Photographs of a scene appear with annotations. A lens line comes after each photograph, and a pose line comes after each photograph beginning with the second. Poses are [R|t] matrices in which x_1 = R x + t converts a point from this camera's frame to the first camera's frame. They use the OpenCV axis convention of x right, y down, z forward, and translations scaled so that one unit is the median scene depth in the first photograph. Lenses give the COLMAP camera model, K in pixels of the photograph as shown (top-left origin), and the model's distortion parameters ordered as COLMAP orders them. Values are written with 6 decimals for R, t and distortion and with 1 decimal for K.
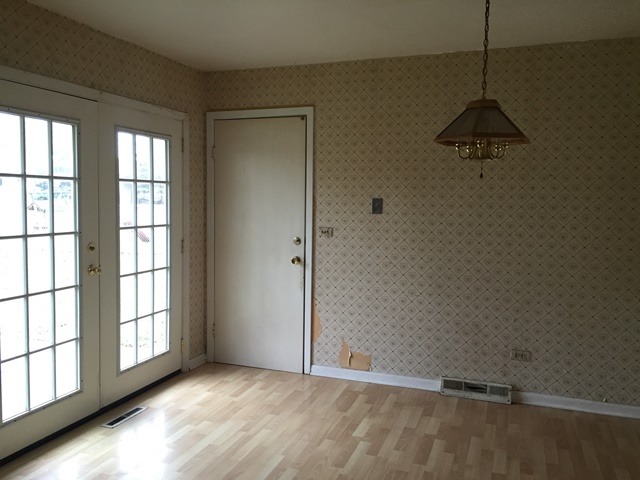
lens RADIAL K [[550.4, 0, 319.9], [0, 550.4, 240.0], [0, 0, 1]] dist [0.075683, -0.053578]
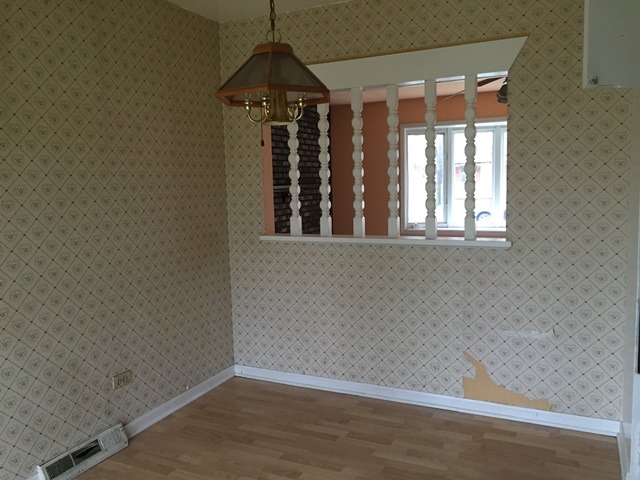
lens RADIAL K [[550.4, 0, 320.4], [0, 550.4, 244.0], [0, 0, 1]] dist [0.075683, -0.053578]
pose [[0.111444, -0.140709, 0.983759, -0.383756], [0.104086, 0.986133, 0.129258, -0.058902], [-0.988305, 0.087991, 0.124545, 0.666357]]
